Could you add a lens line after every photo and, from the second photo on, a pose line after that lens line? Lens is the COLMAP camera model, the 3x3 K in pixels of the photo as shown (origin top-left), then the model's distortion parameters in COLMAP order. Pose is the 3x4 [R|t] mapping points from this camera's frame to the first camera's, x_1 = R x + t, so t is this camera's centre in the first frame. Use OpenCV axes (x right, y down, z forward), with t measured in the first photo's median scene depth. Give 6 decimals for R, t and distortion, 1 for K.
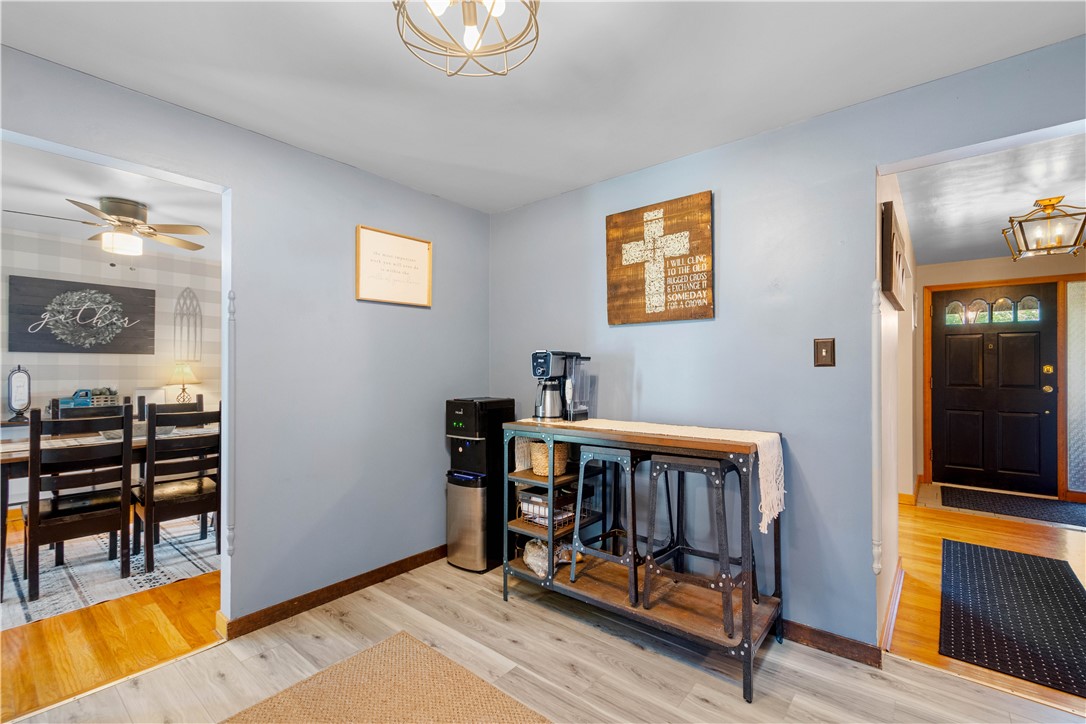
lens RADIAL K [[479.9, 0, 546.0], [0, 479.9, 368.6], [0, 0, 1]] dist [0.004950, 0.000260]
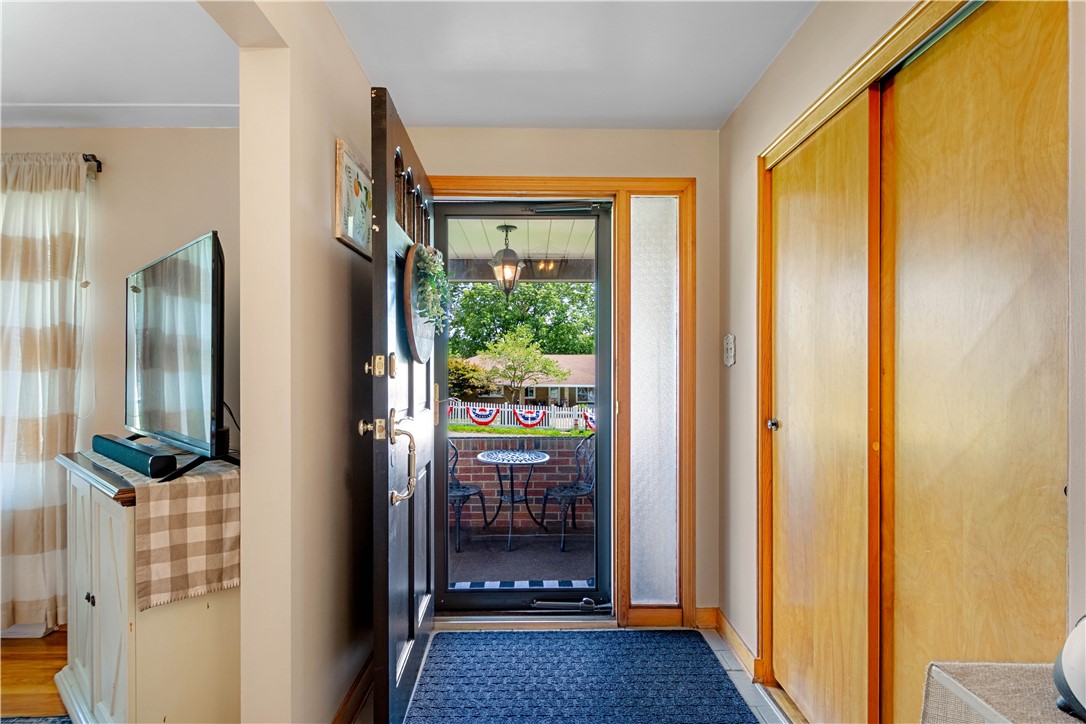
lens RADIAL K [[545.5, 0, 541.9], [0, 545.5, 366.9], [0, 0, 1]] dist [-0.000745, -0.000544]
pose [[0.758759, 0.003286, 0.651363, 0.620627], [-0.000888, 0.999992, -0.004011, 0.003731], [-0.651371, 0.002465, 0.758756, 0.609356]]
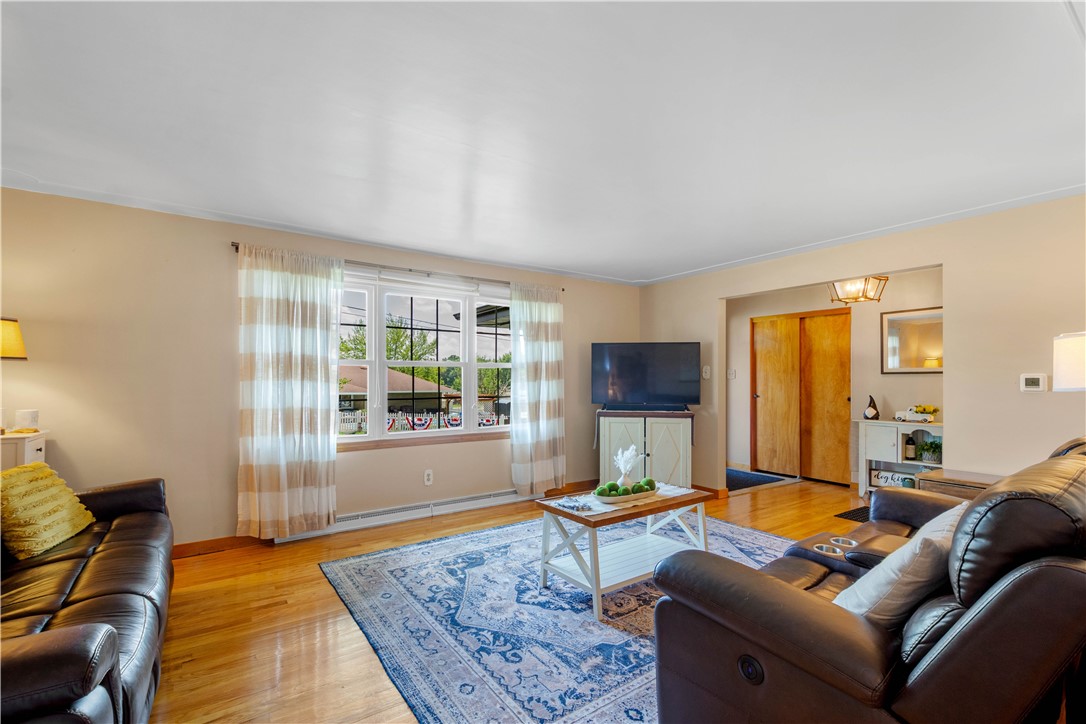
lens RADIAL K [[479.9, 0, 546.0], [0, 479.9, 368.6], [0, 0, 1]] dist [0.004950, 0.000260]
pose [[0.246794, 0.024134, 0.968767, -0.436818], [-0.004377, 0.999707, -0.023790, 0.005793], [-0.969058, 0.001631, 0.246828, 1.062007]]
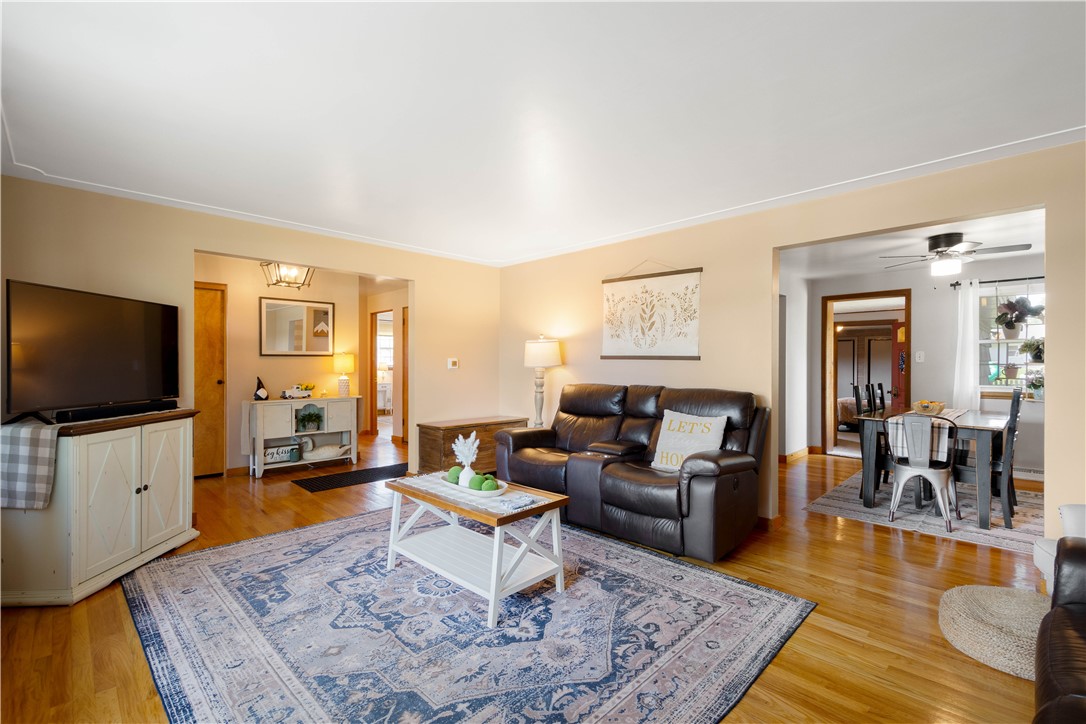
lens RADIAL K [[479.9, 0, 546.0], [0, 479.9, 368.6], [0, 0, 1]] dist [0.004950, 0.000260]
pose [[-0.996824, -0.000342, 0.079637, 0.065995], [0.000560, 0.999936, 0.011299, 0.006276], [-0.079635, 0.011308, -0.996760, 1.681499]]
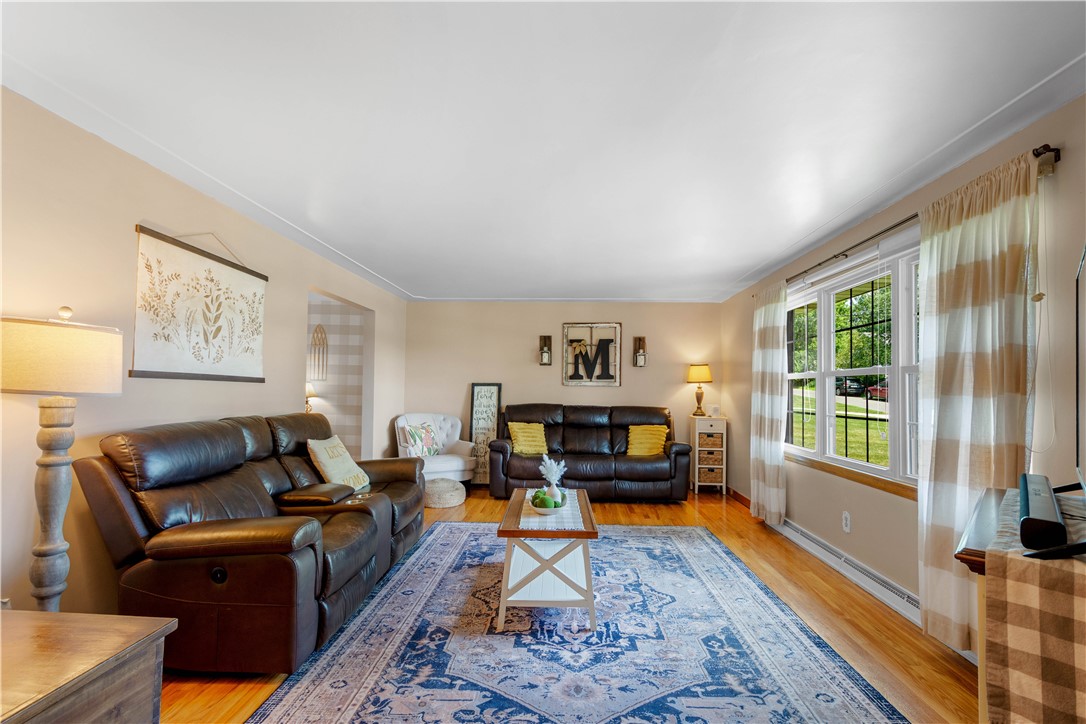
lens RADIAL K [[485.2, 0, 542.8], [0, 485.2, 377.8], [0, 0, 1]] dist [0.002936, 0.000137]
pose [[0.605461, -0.008565, -0.795829, 0.701485], [-0.013353, 0.999692, -0.020919, 0.003723], [0.795763, 0.023292, 0.605160, 0.720584]]
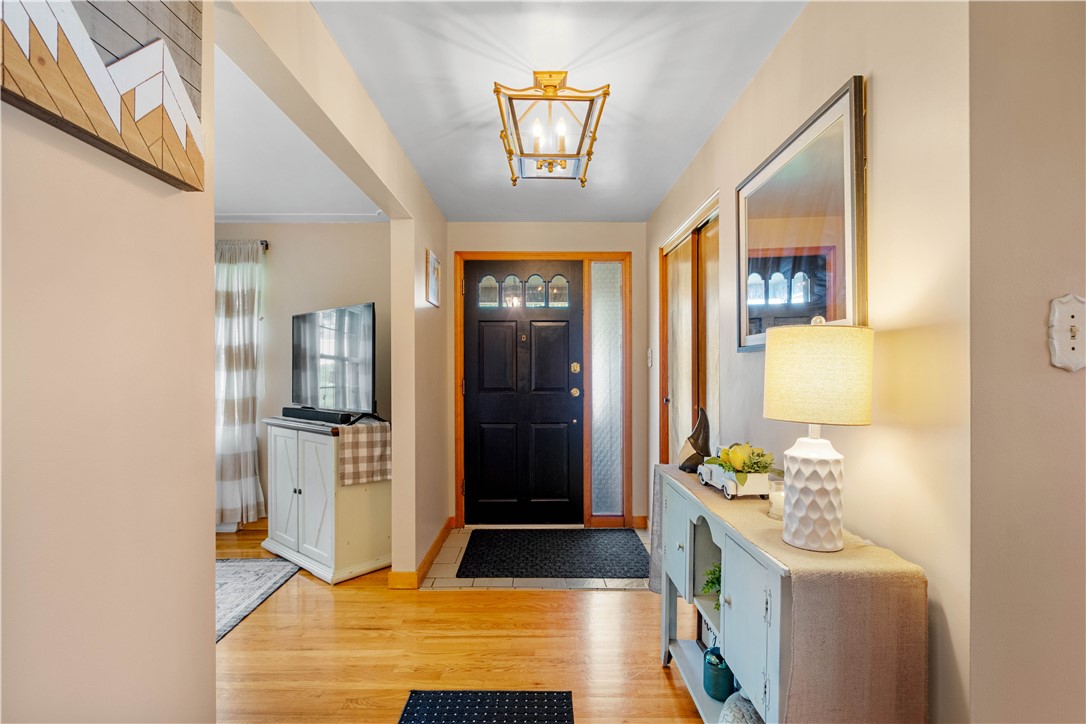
lens RADIAL K [[545.5, 0, 541.9], [0, 545.5, 366.9], [0, 0, 1]] dist [-0.000745, -0.000544]
pose [[0.765481, -0.000901, 0.643458, 0.409848], [0.001853, 0.999998, -0.000804, 0.000649], [-0.643456, 0.001808, 0.765481, 0.337690]]
